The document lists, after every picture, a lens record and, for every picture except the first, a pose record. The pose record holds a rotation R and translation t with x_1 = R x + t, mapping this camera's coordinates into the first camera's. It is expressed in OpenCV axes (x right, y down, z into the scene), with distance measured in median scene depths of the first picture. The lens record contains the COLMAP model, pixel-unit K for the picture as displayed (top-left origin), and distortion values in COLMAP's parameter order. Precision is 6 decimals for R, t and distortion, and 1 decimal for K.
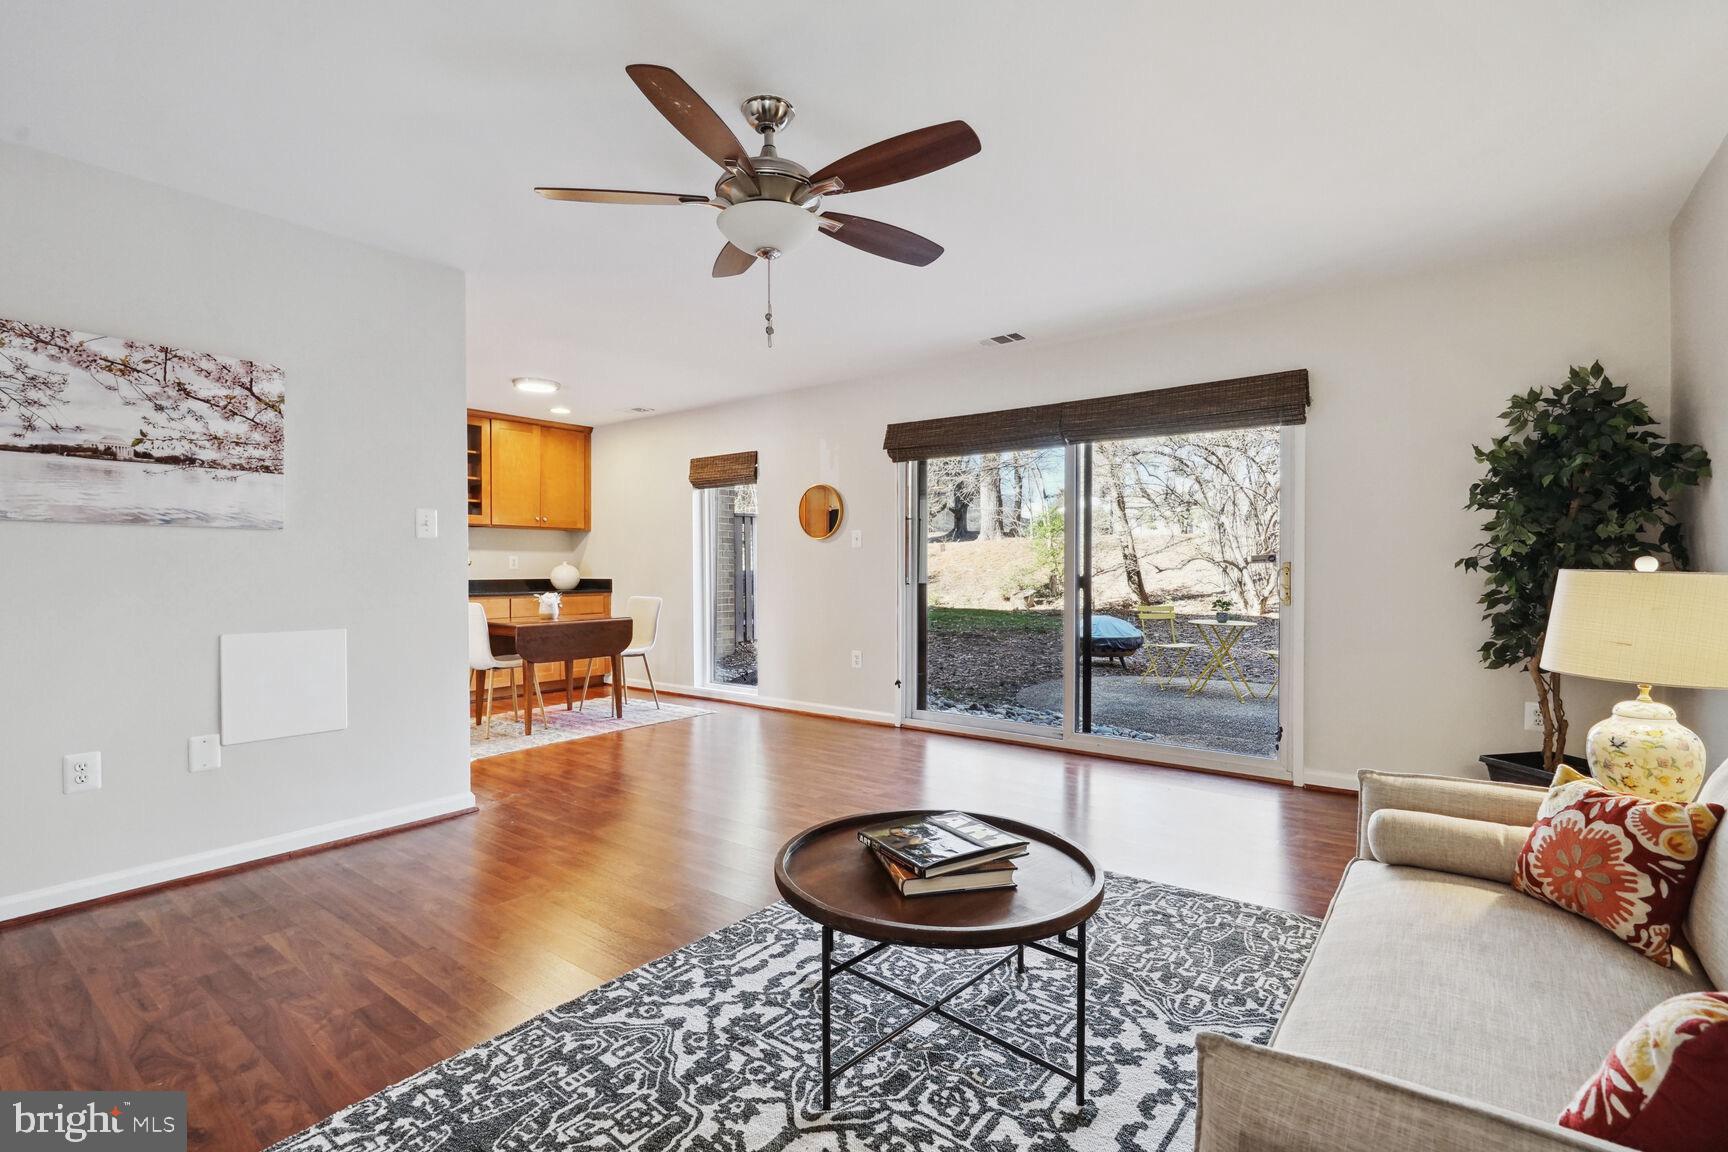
lens RADIAL K [[792.5, 0, 859.5], [0, 792.5, 575.3], [0, 0, 1]] dist [-0.003015, -0.000300]
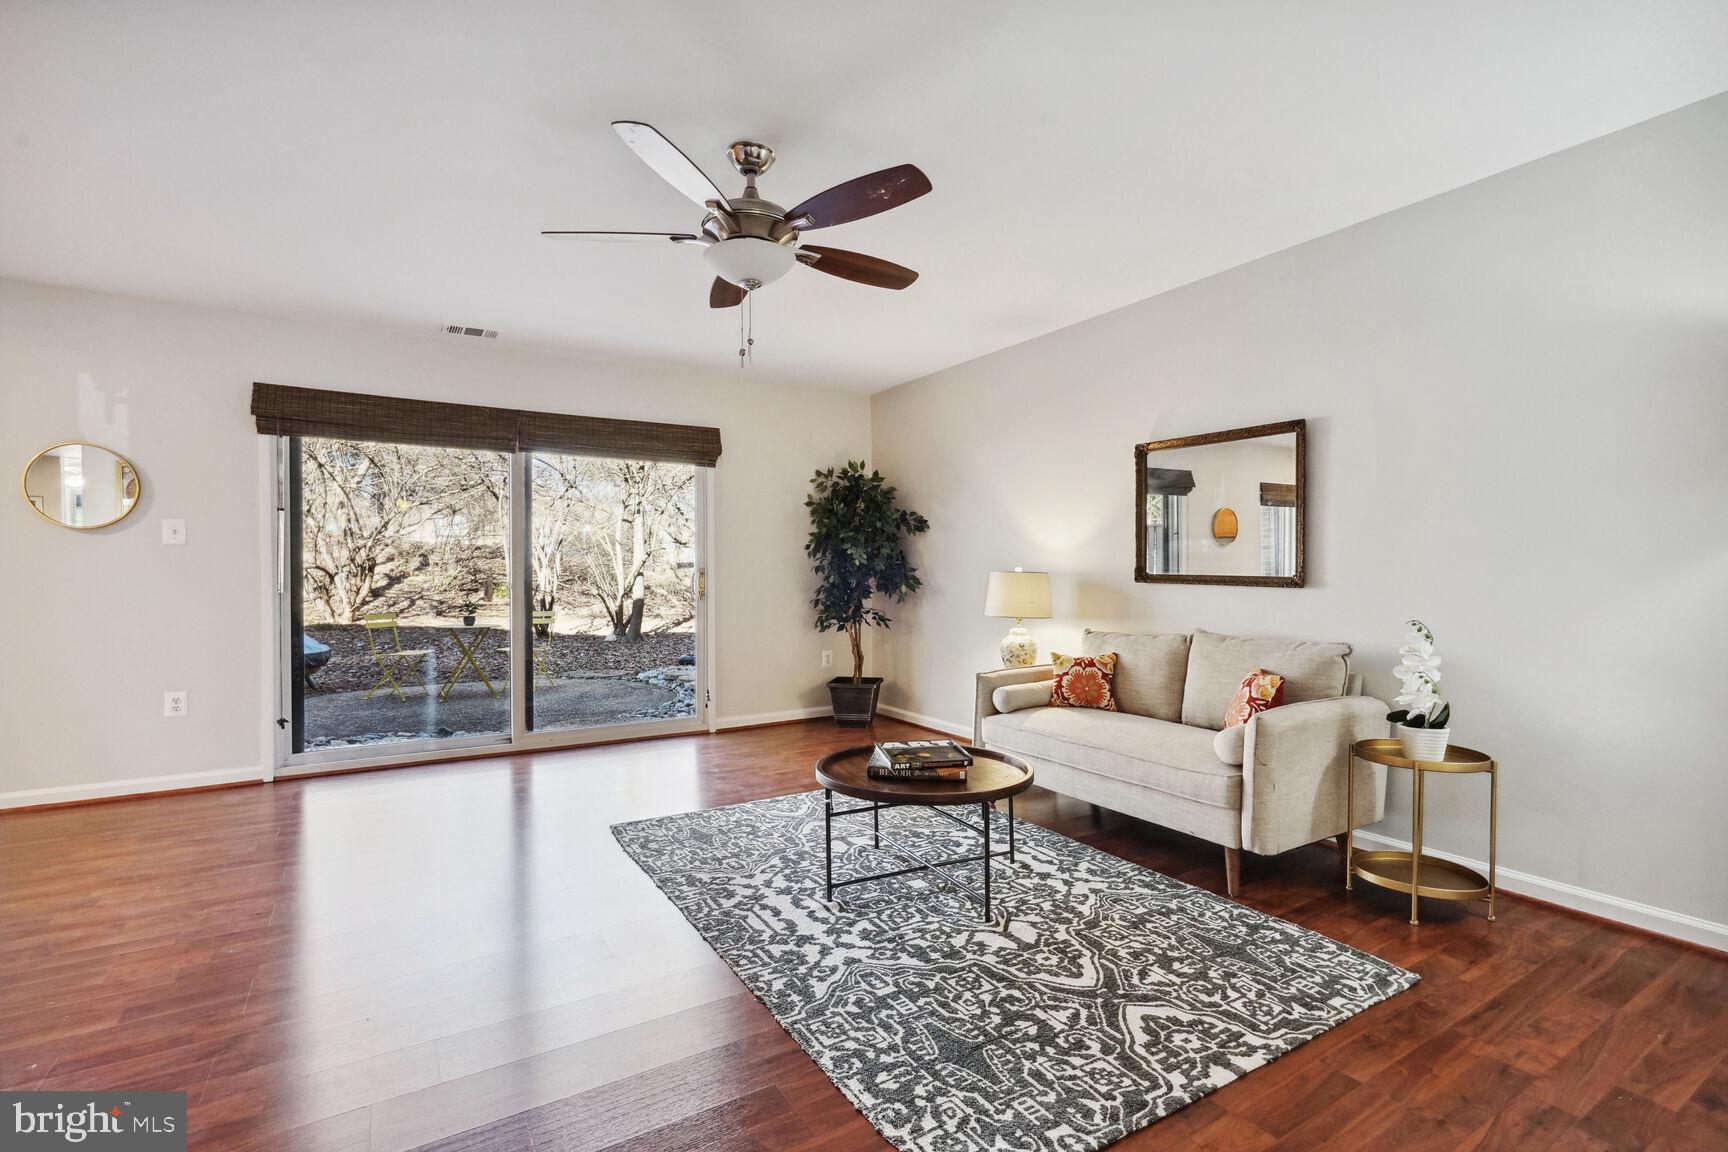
lens RADIAL K [[792.5, 0, 859.5], [0, 792.5, 575.3], [0, 0, 1]] dist [-0.003015, -0.000300]
pose [[0.357507, -0.005163, 0.933896, -1.168277], [0.011571, 0.999932, 0.001099, -0.003473], [-0.933839, 0.010413, 0.357542, 0.502405]]
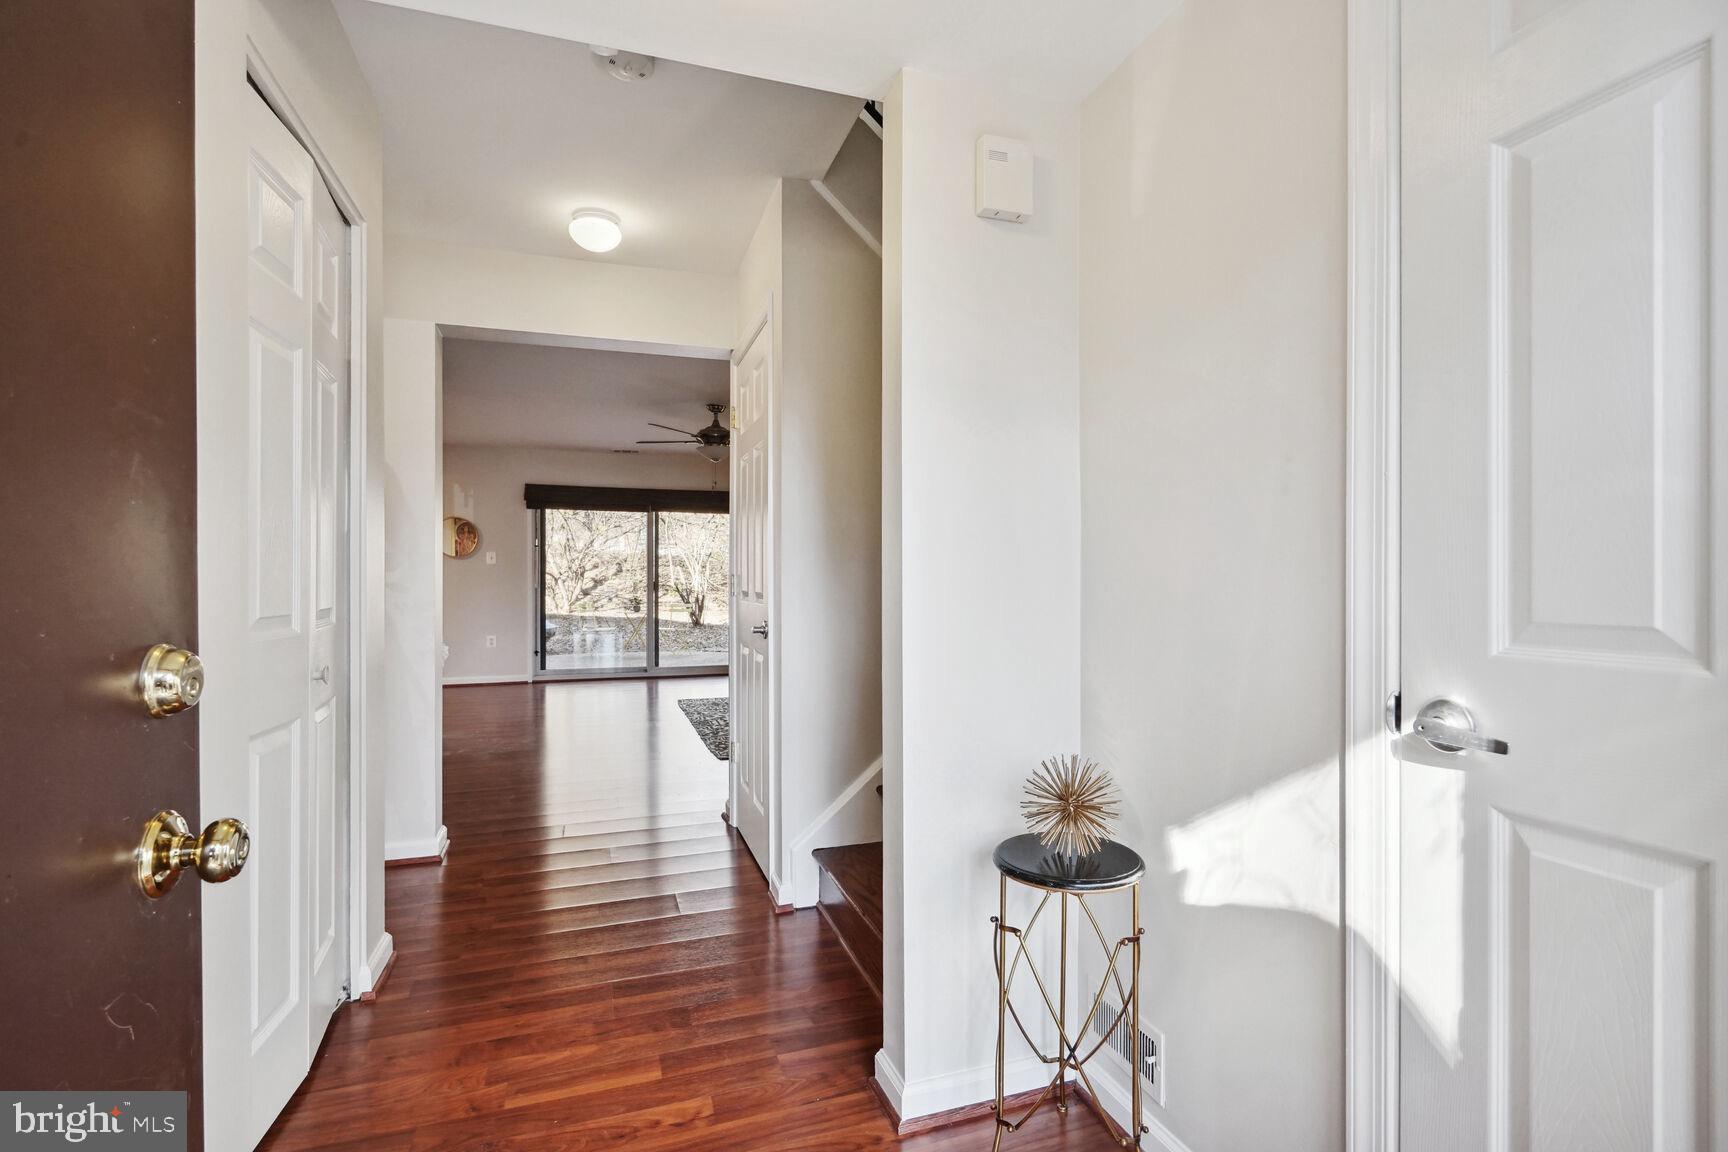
lens RADIAL K [[792.5, 0, 859.5], [0, 792.5, 575.3], [0, 0, 1]] dist [-0.003015, -0.000300]
pose [[0.552492, 0.001955, 0.833516, -2.228812], [0.007267, 0.999948, -0.007162, 0.000784], [-0.833487, 0.010014, 0.552449, -0.947815]]
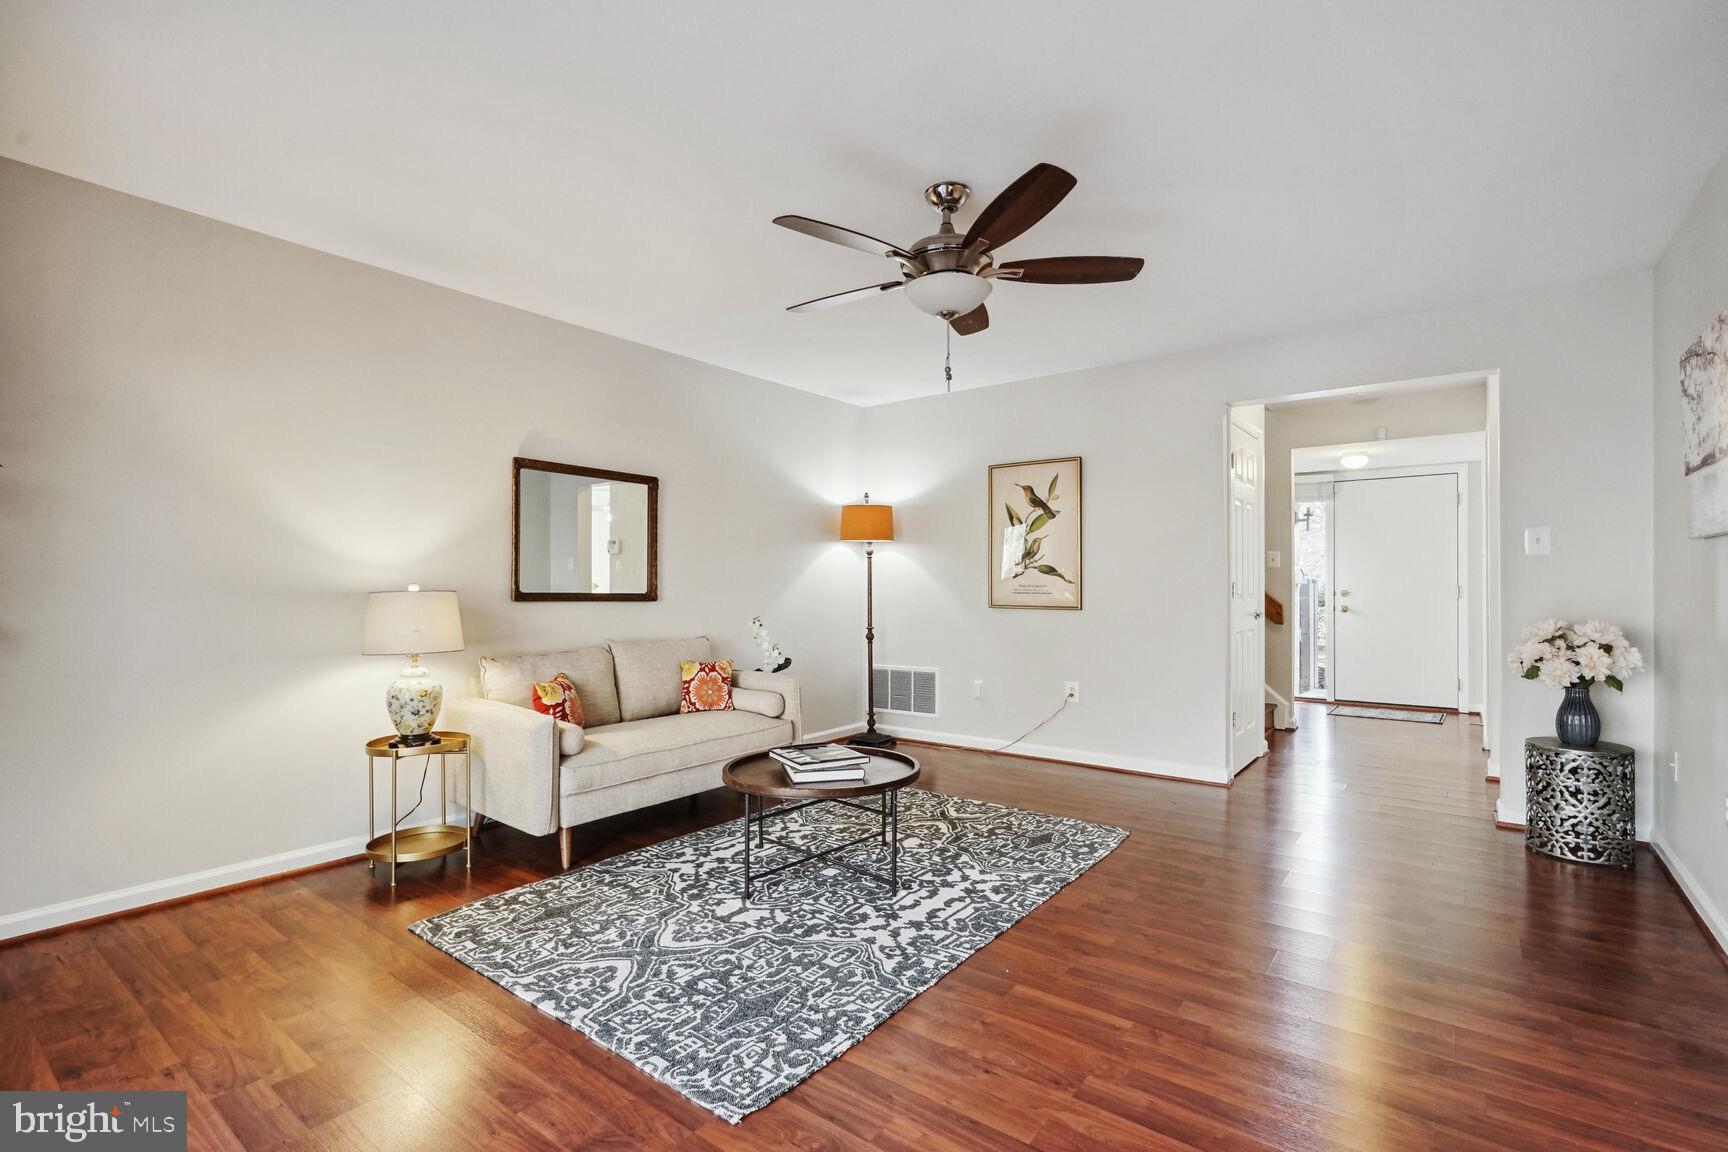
lens RADIAL K [[794.9, 0, 861.9], [0, 794.9, 583.7], [0, 0, 1]] dist [-0.002745, 0.000517]
pose [[-0.999974, 0.005015, -0.005104, 0.018288], [0.004982, 0.999966, 0.006549, -0.025003], [0.005137, 0.006524, -0.999966, 2.307680]]
